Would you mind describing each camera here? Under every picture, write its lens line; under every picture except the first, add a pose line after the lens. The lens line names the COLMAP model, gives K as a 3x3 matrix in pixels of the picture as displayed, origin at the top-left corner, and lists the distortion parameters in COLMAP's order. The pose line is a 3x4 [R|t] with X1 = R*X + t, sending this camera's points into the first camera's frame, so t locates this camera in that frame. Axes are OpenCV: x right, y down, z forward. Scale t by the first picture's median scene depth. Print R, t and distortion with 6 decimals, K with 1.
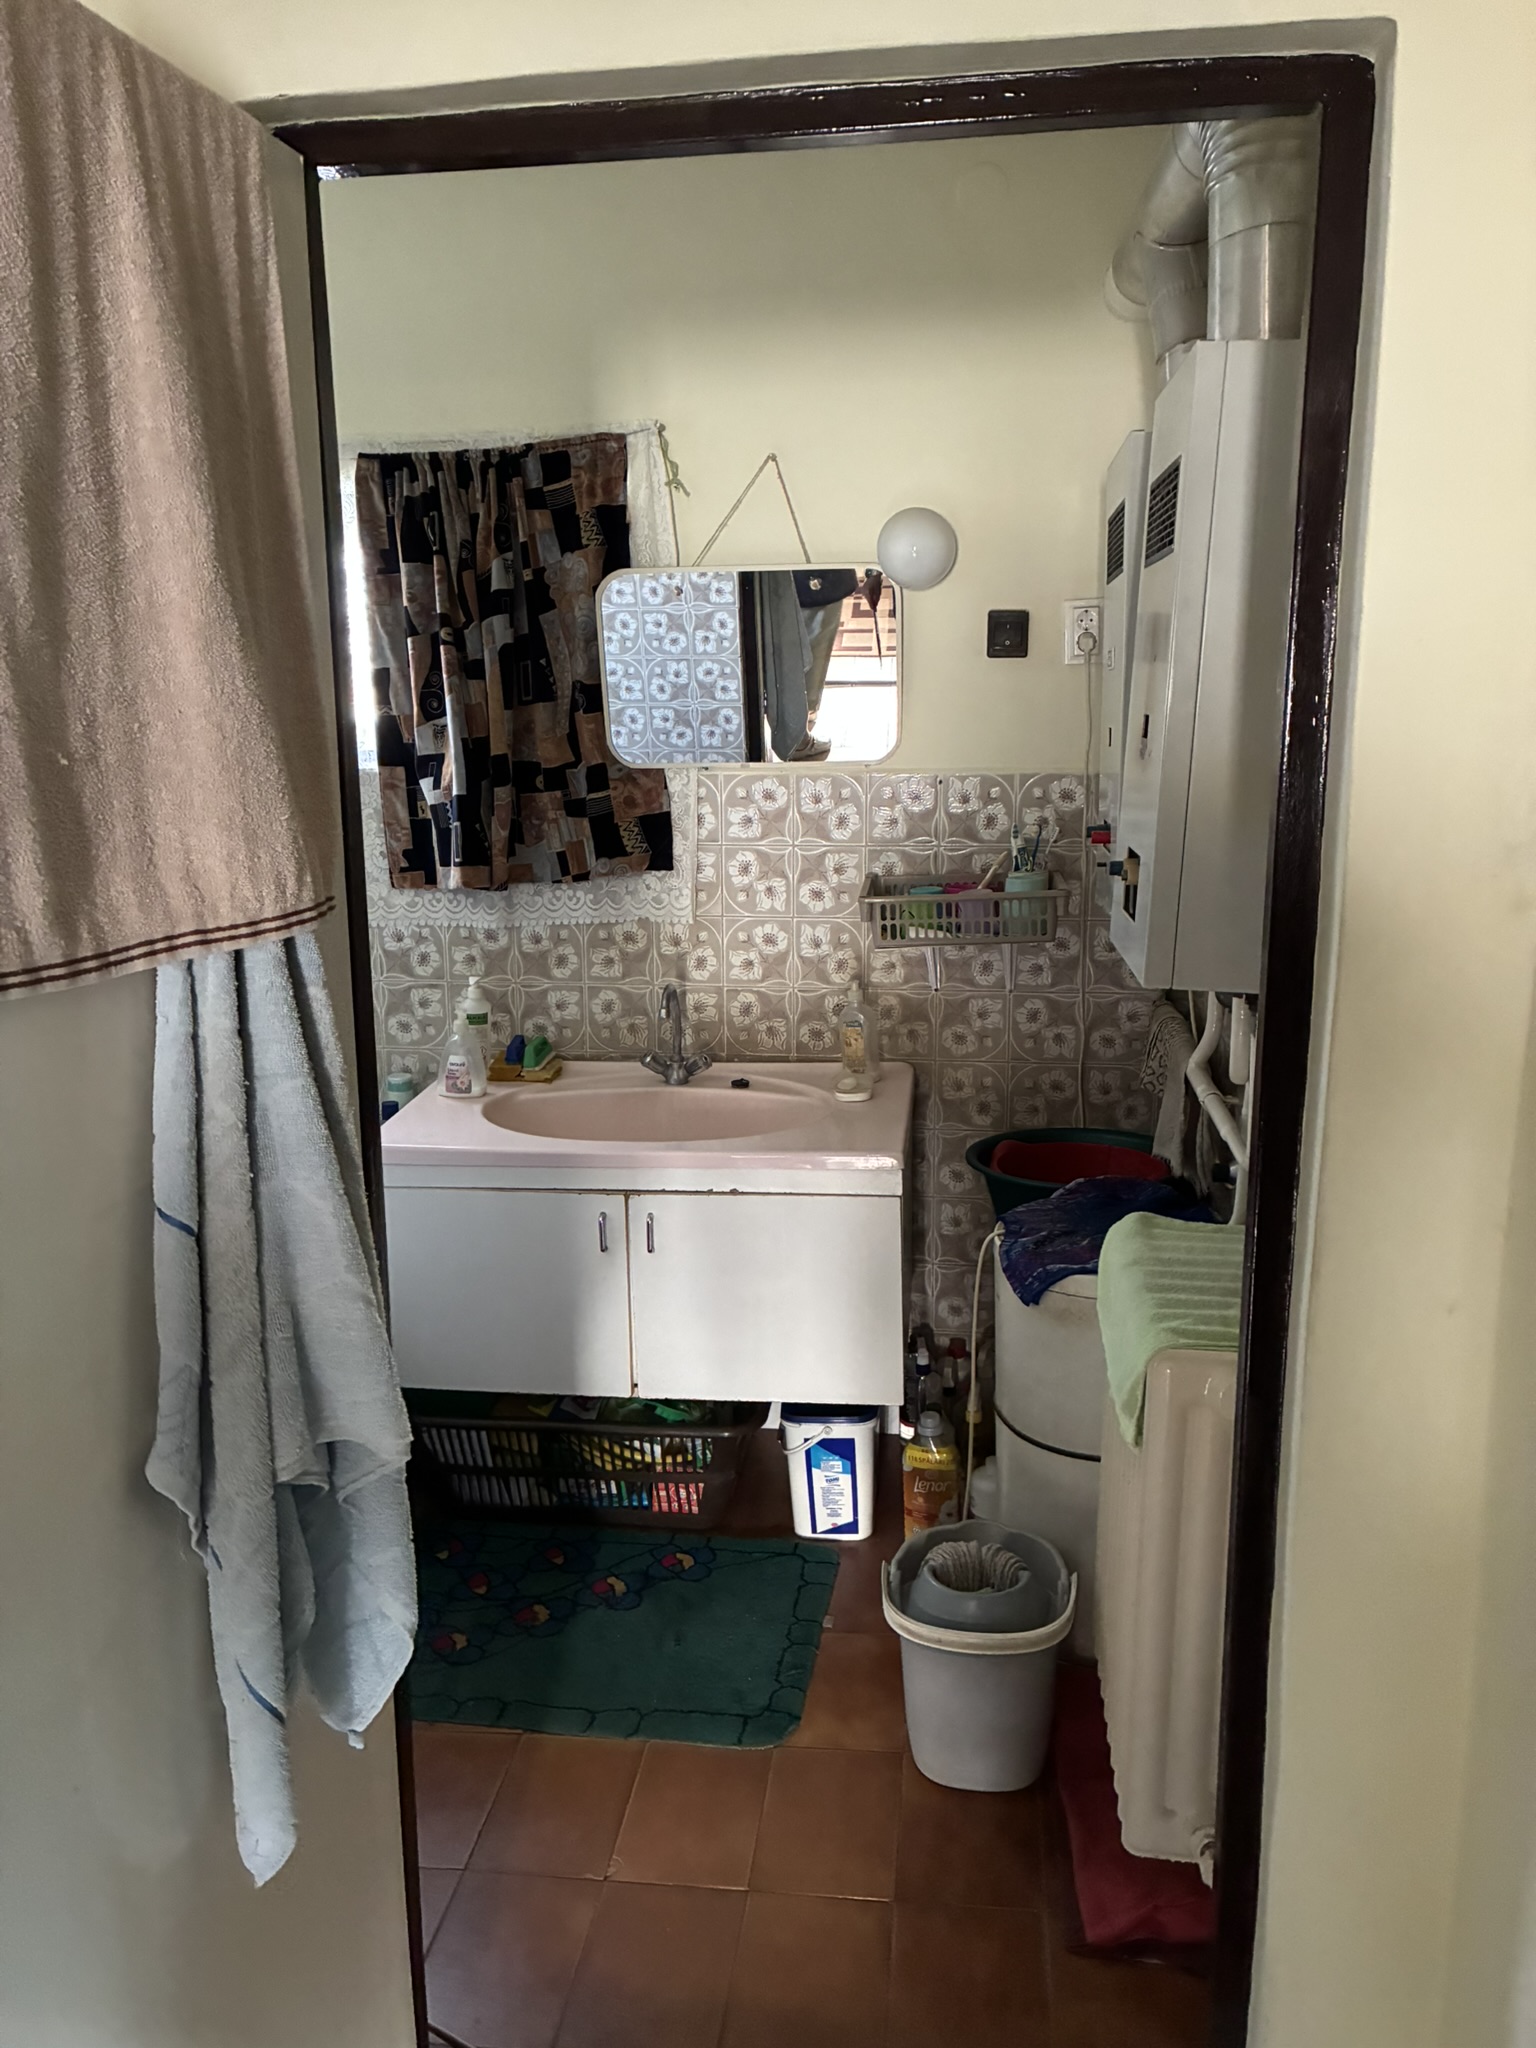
lens RADIAL K [[1563.7, 0, 767.3], [0, 1563.7, 1024.9], [0, 0, 1]] dist [0.038295, -0.025564]
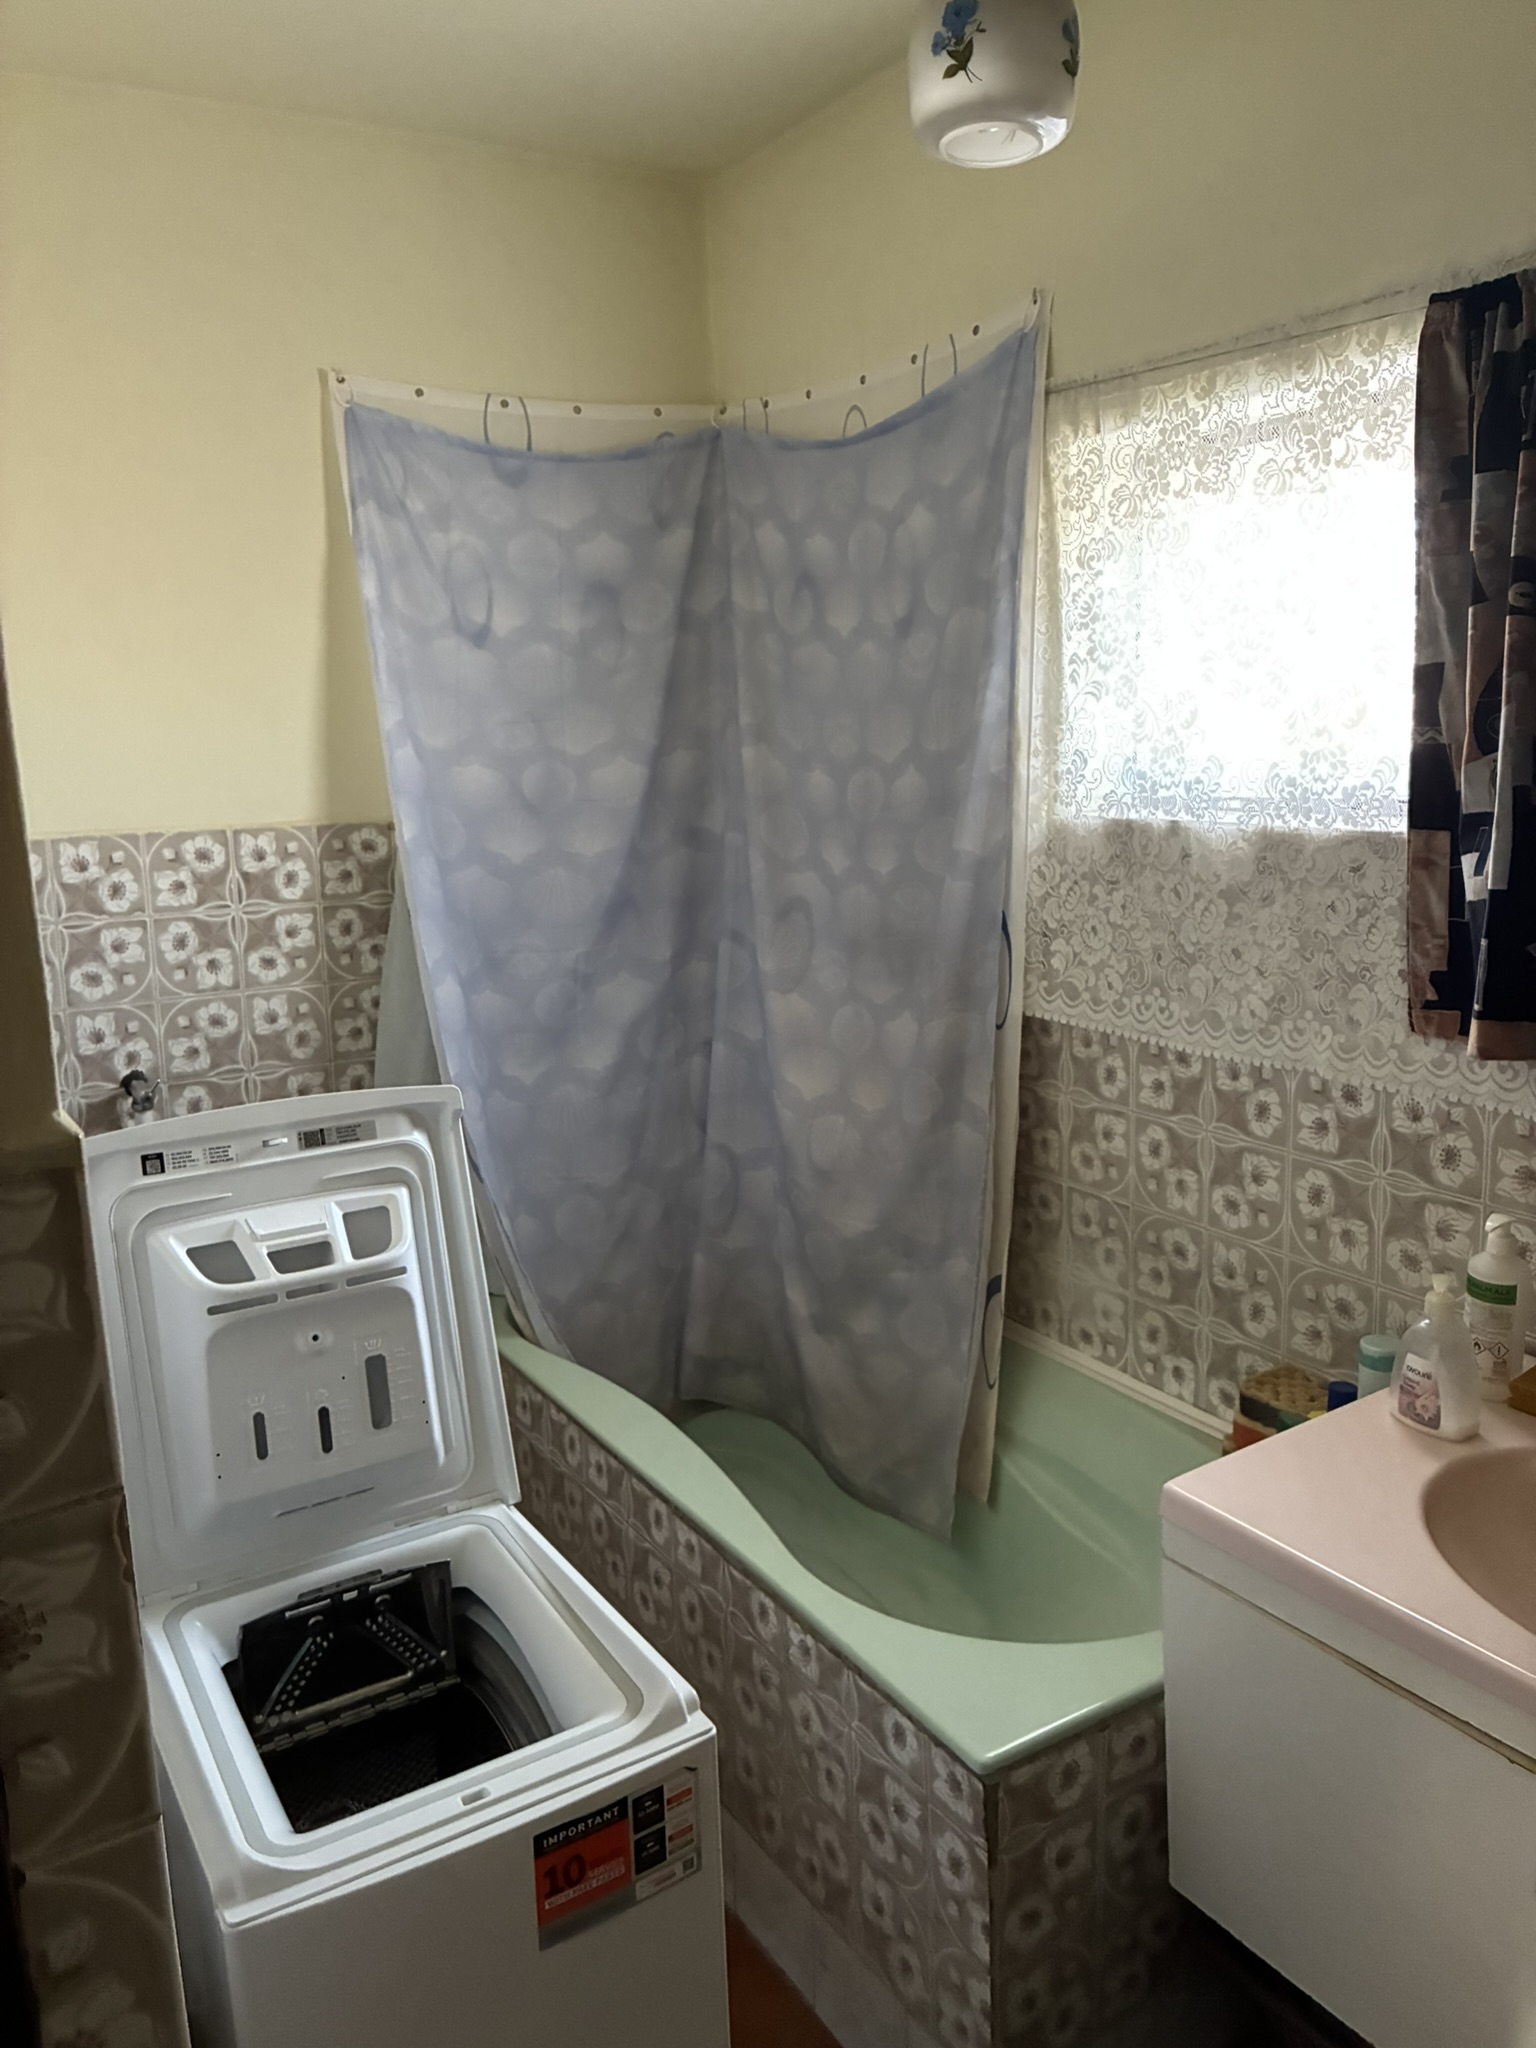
lens RADIAL K [[1563.7, 0, 774.1], [0, 1563.7, 1023.2], [0, 0, 1]] dist [0.038295, -0.025564]
pose [[0.637877, 0.128064, -0.759416, 0.060742], [-0.134196, 0.989475, 0.054140, -0.091937], [0.758356, 0.067376, 0.648349, 0.435169]]
